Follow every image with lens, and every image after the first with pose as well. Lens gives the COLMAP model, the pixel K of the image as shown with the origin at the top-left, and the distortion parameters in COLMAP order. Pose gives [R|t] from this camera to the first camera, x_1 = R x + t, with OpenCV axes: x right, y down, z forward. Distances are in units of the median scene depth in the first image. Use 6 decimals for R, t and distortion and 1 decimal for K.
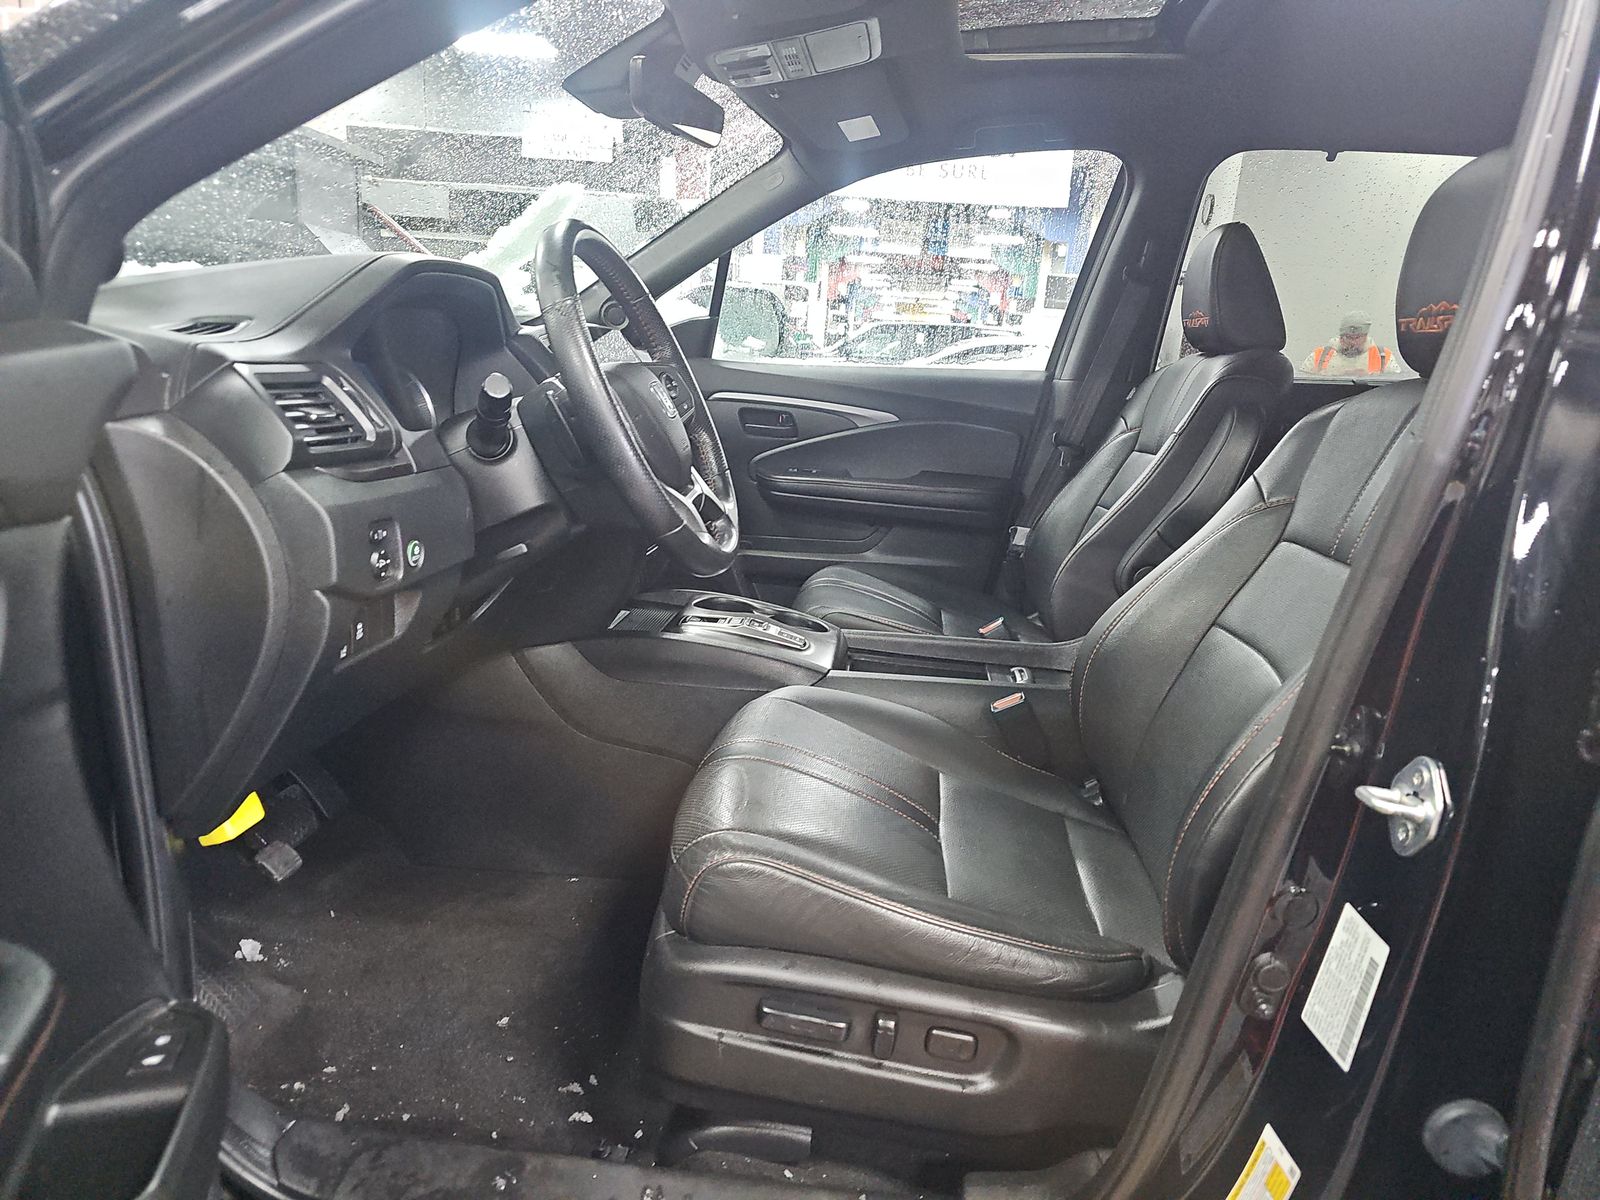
lens RADIAL K [[1051.3, 0, 800.0], [0, 1051.3, 600.0], [0, 0, 1]] dist [0.064585, -0.072666]
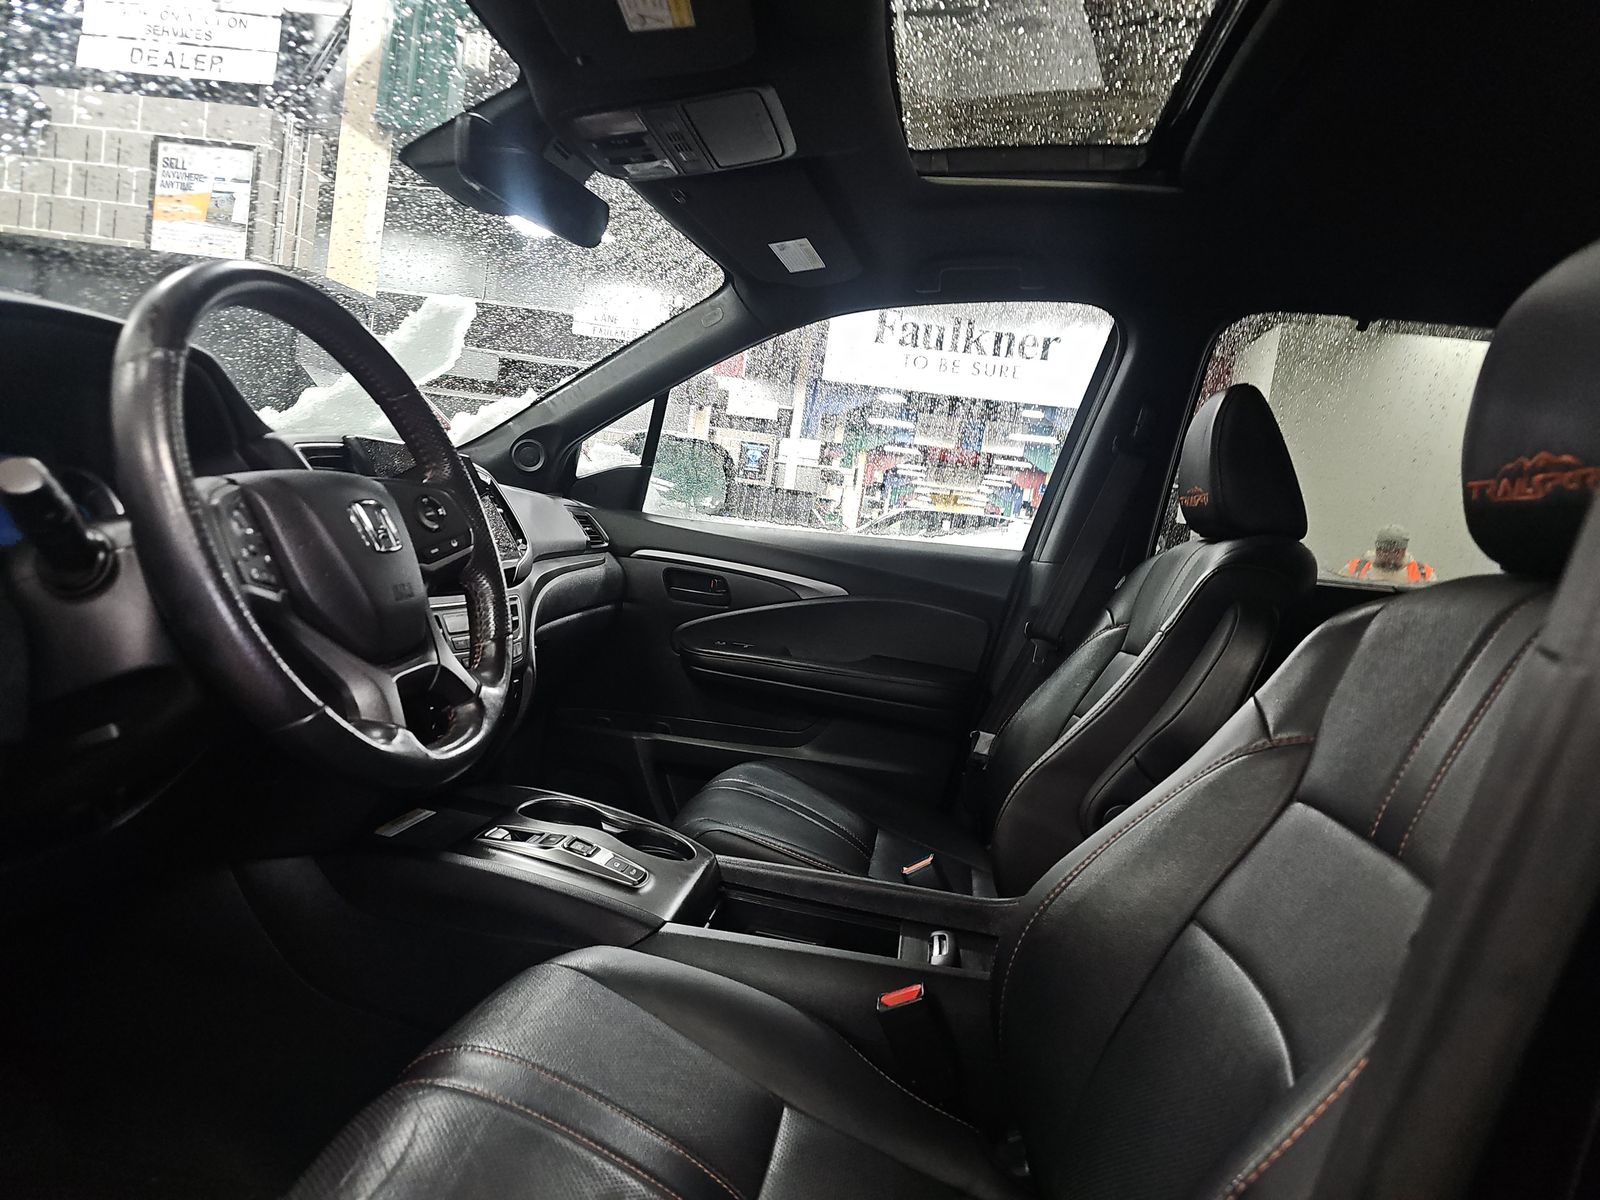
lens RADIAL K [[1050.1, 0, 786.9], [0, 1050.1, 595.6], [0, 0, 1]] dist [0.070774, -0.073126]
pose [[0.996681, 0.068984, -0.043218, 0.090325], [-0.075307, 0.982949, -0.167751, -0.026424], [0.030909, 0.170449, 0.984882, 0.179970]]
